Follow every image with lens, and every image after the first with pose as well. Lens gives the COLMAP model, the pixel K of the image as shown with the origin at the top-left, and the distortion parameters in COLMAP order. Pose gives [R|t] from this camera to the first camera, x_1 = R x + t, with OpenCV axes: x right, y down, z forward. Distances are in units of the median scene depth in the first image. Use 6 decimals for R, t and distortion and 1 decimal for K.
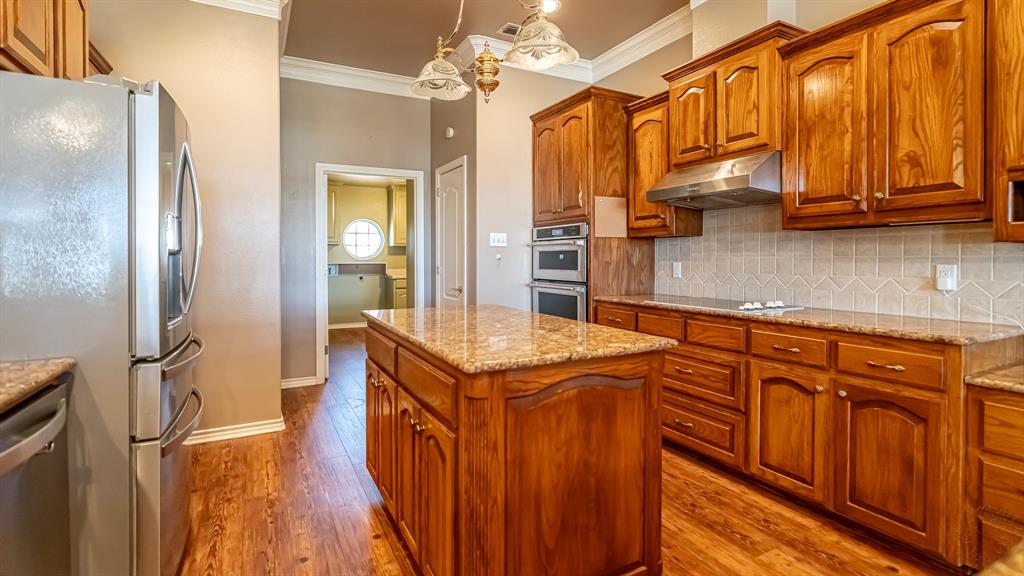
lens RADIAL K [[472.6, 0, 507.8], [0, 472.6, 262.8], [0, 0, 1]] dist [-0.012140, 0.001641]
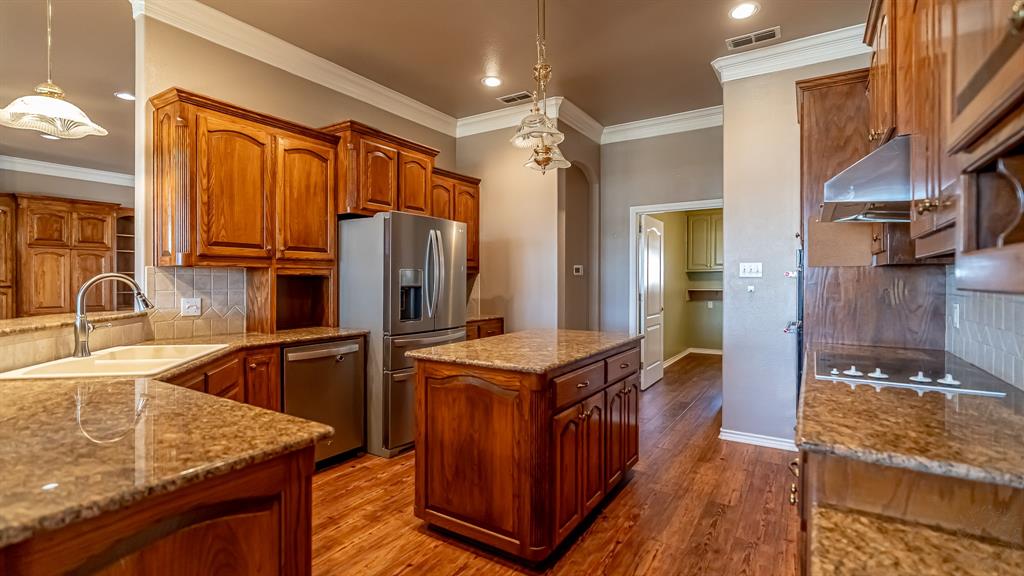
lens RADIAL K [[472.6, 0, 496.8], [0, 472.6, 281.7], [0, 0, 1]] dist [-0.012140, 0.001641]
pose [[0.476553, 0.007249, -0.879116, 1.503501], [-0.011045, 0.999936, 0.002258, -0.060114], [0.879076, 0.008634, 0.476603, 0.372665]]
